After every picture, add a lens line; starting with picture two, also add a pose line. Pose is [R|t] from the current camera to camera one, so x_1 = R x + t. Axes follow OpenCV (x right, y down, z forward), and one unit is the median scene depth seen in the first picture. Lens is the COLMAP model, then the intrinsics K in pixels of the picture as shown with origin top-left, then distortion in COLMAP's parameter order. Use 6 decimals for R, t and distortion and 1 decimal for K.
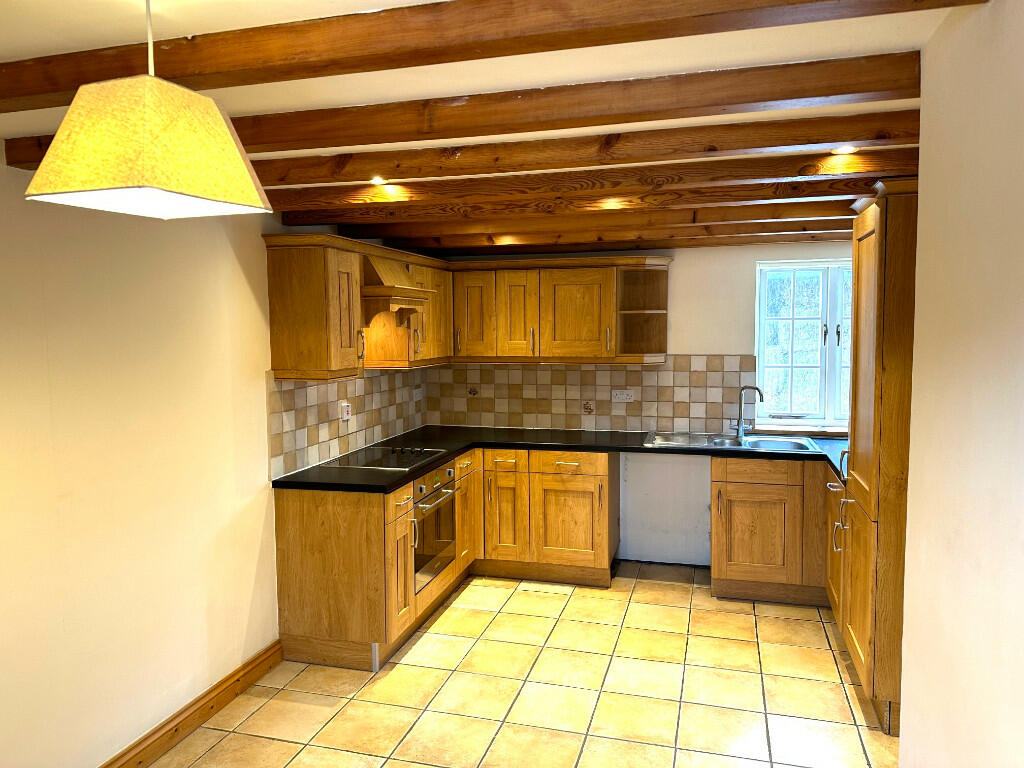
lens RADIAL K [[717.0, 0, 516.8], [0, 717.0, 380.8], [0, 0, 1]] dist [0.053377, -0.002213]
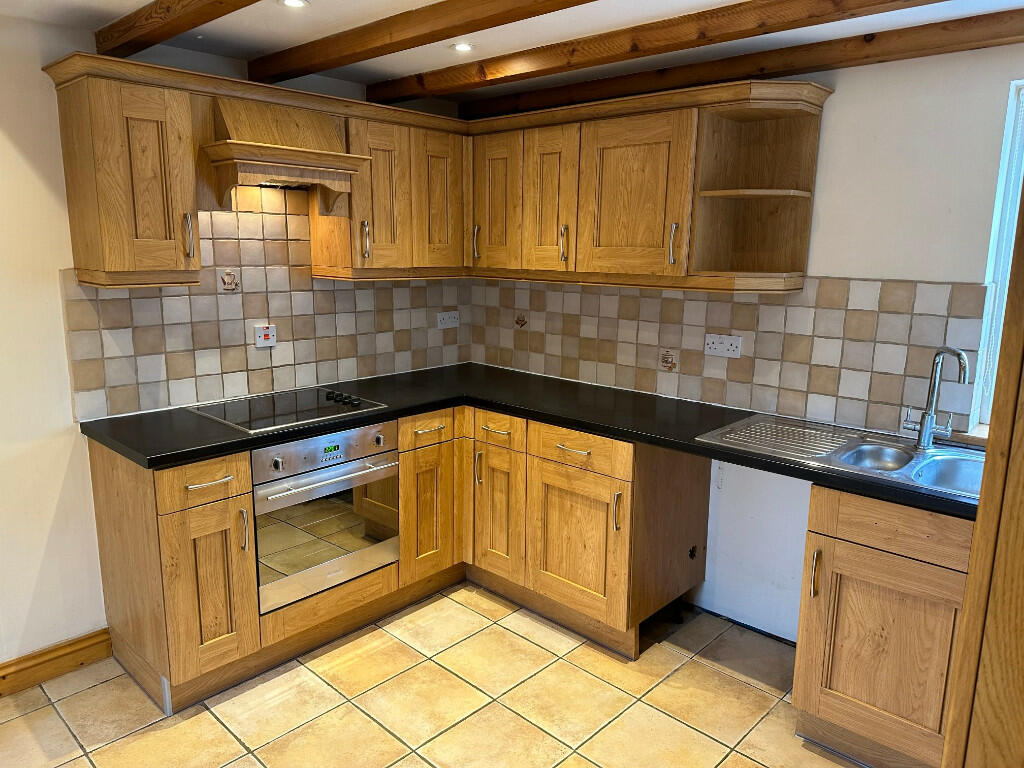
lens RADIAL K [[715.3, 0, 510.6], [0, 715.3, 388.8], [0, 0, 1]] dist [0.072509, -0.098738]
pose [[0.885541, 0.111855, -0.450894, 0.278956], [-0.057512, 0.989510, 0.132520, -0.012521], [0.460987, -0.091420, 0.882685, 0.427340]]
